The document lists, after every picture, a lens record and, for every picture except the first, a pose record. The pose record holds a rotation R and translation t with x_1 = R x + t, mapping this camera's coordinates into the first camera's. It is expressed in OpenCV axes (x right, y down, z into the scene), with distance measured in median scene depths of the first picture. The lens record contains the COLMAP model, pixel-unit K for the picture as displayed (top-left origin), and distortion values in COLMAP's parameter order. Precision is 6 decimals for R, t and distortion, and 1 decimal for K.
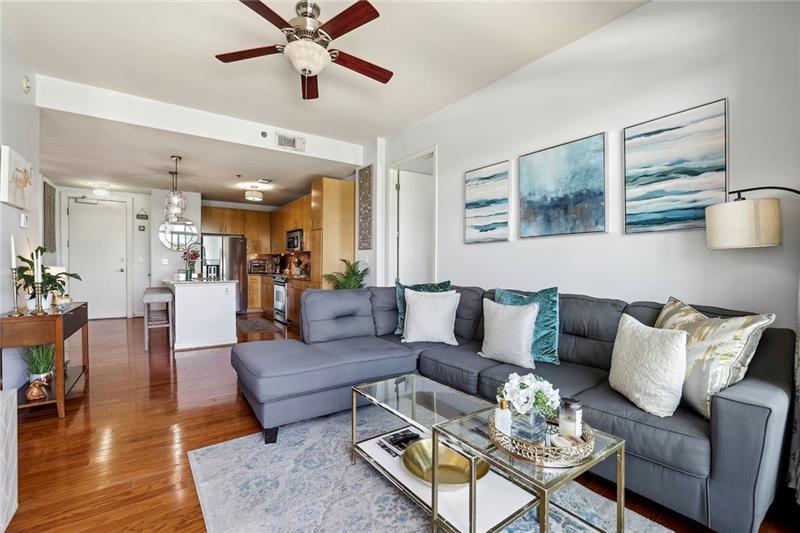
lens RADIAL K [[371.4, 0, 397.3], [0, 371.4, 274.1], [0, 0, 1]] dist [-0.002208, -0.000119]
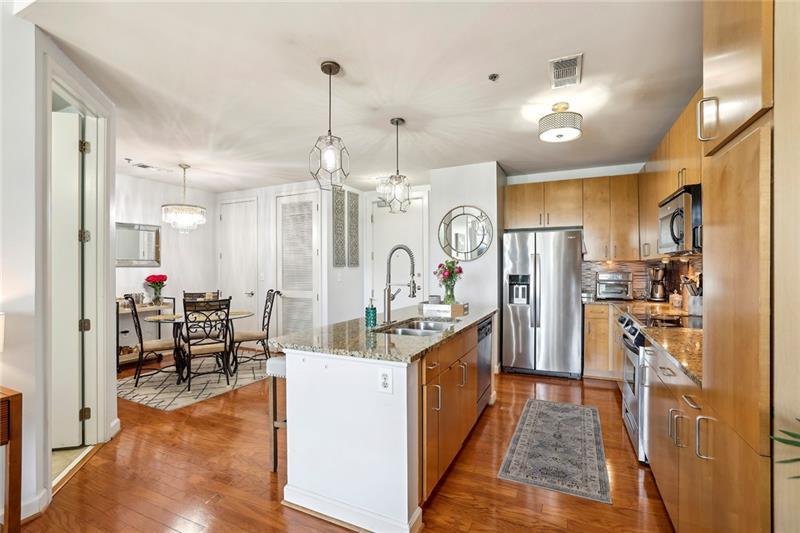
lens RADIAL K [[370.8, 0, 401.5], [0, 370.8, 270.5], [0, 0, 1]] dist [-0.020531, 0.000205]
pose [[0.516089, -0.002724, -0.856531, -0.106923], [-0.013416, 0.999847, -0.011263, -0.036609], [0.856430, 0.017304, 0.515973, 0.571799]]
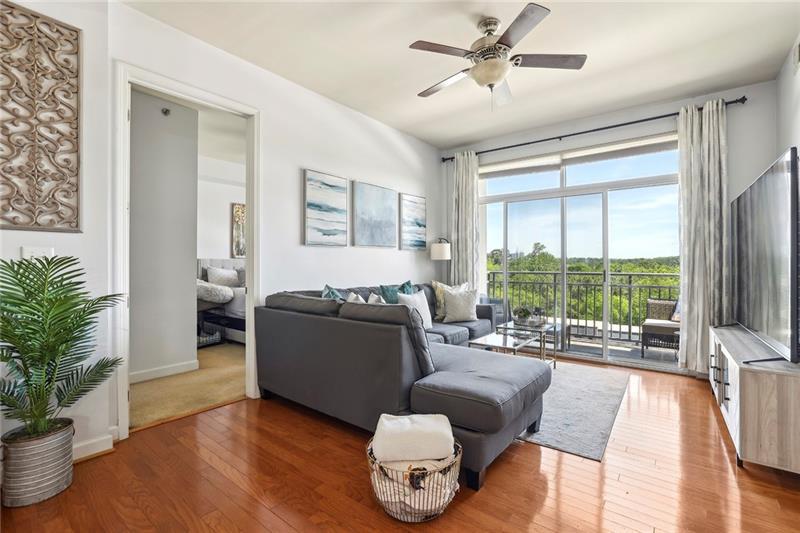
lens RADIAL K [[362.9, 0, 400.4], [0, 362.9, 263.3], [0, 0, 1]] dist [-0.038911, 0.015661]
pose [[-0.307181, -0.004695, 0.951639, -0.391859], [0.022697, 0.999667, 0.012259, -0.021727], [-0.951380, 0.025365, -0.306972, 0.549087]]
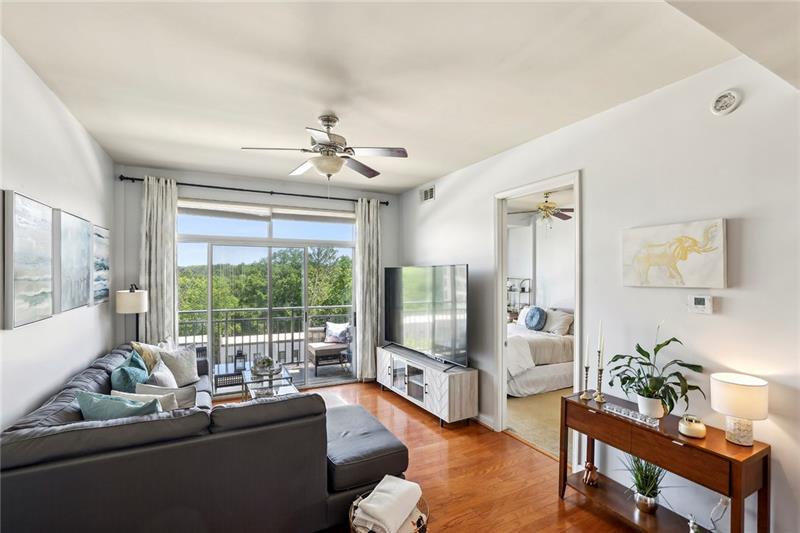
lens RADIAL K [[370.8, 0, 401.5], [0, 370.8, 270.5], [0, 0, 1]] dist [-0.020531, 0.000205]
pose [[-0.993433, -0.008045, 0.114133, -0.215728], [-0.005590, 0.999746, 0.021815, -0.091475], [-0.114279, 0.021034, -0.993226, 0.746907]]
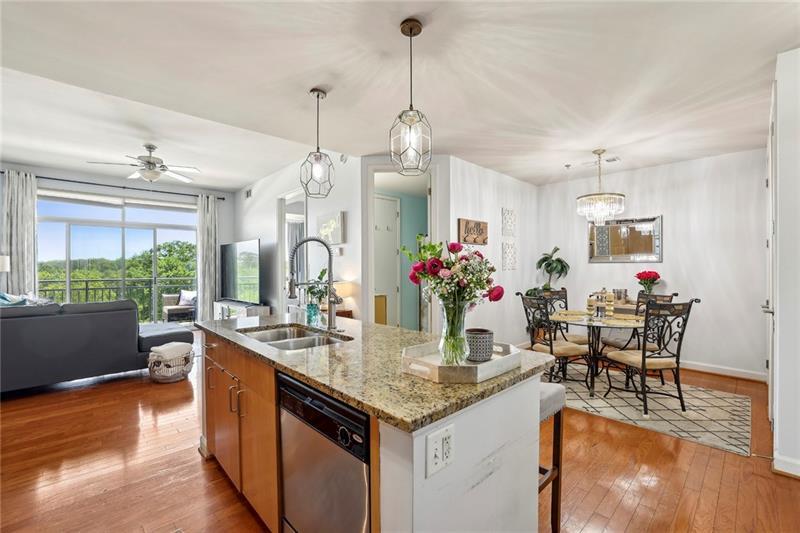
lens RADIAL K [[347.1, 0, 402.1], [0, 347.1, 264.9], [0, 0, 1]] dist [-0.037141, 0.013384]
pose [[-0.986254, -0.002926, -0.165212, -0.435337], [-0.006471, 0.999760, 0.020926, -0.049680], [0.165111, 0.021708, -0.986036, 1.037484]]
